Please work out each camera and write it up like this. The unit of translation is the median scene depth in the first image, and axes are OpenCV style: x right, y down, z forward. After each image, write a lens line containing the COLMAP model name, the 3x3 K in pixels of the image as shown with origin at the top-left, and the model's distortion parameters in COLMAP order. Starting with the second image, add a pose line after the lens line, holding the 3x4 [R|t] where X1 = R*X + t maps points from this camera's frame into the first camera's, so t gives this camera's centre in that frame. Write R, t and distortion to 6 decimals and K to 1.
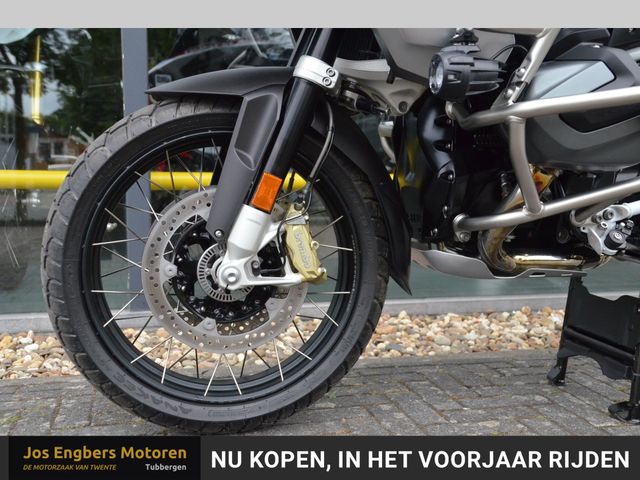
lens RADIAL K [[733.5, 0, 319.1], [0, 733.5, 246.7], [0, 0, 1]] dist [0.032196, 0.000000]
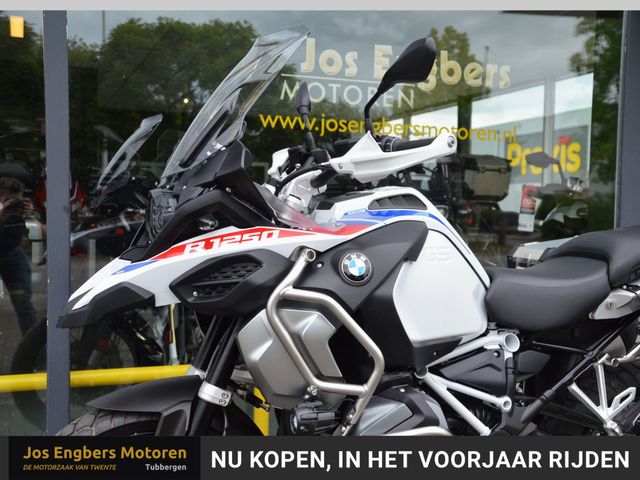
lens RADIAL K [[877.4, 0, 332.0], [0, 877.4, 260.5], [0, 0, 1]] dist [0.109626, 0.000000]
pose [[0.993744, -0.005838, 0.111532, 0.030067], [0.008273, 0.999737, -0.021384, -0.419043], [-0.111377, 0.022172, 0.993531, -0.646119]]
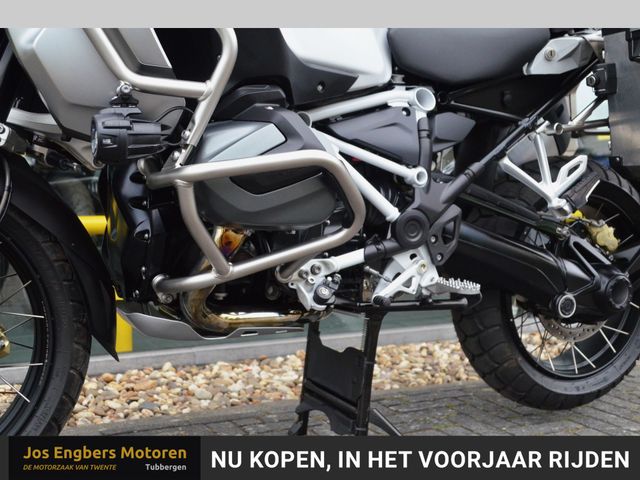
lens RADIAL K [[786.1, 0, 298.2], [0, 786.1, 228.7], [0, 0, 1]] dist [0.019108, 0.000000]
pose [[0.983588, -0.023457, 0.178899, 0.186040], [0.033119, 0.998139, -0.051210, -0.045298], [-0.177365, 0.056294, 0.982534, -0.027794]]
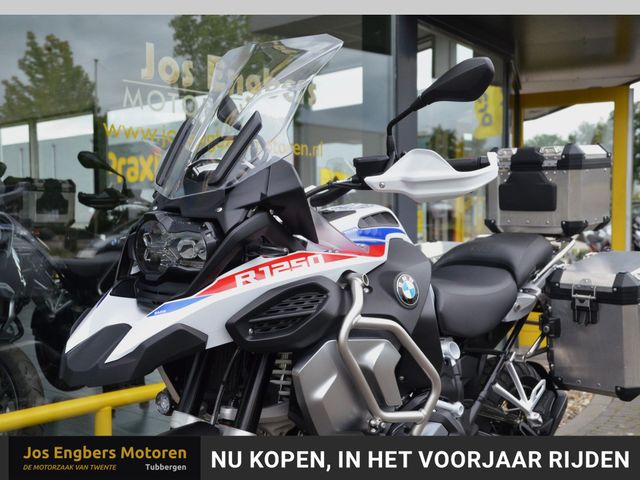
lens RADIAL K [[830.1, 0, 307.3], [0, 830.1, 259.7], [0, 0, 1]] dist [0.061605, 0.000000]
pose [[0.834843, -0.049002, 0.548303, -0.627015], [0.063129, 0.997981, -0.006930, -0.487113], [-0.546857, 0.040399, 0.836251, -0.231413]]
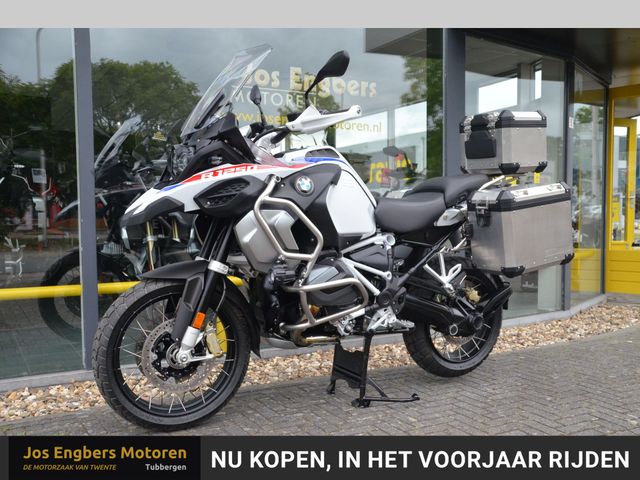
lens RADIAL K [[691.0, 0, 323.8], [0, 691.0, 256.1], [0, 0, 1]] dist [0.001247, 0.000000]
pose [[0.966390, -0.033683, 0.254865, -0.218345], [0.039880, 0.999020, -0.019183, -0.200637], [-0.253969, 0.028702, 0.966786, -1.091529]]
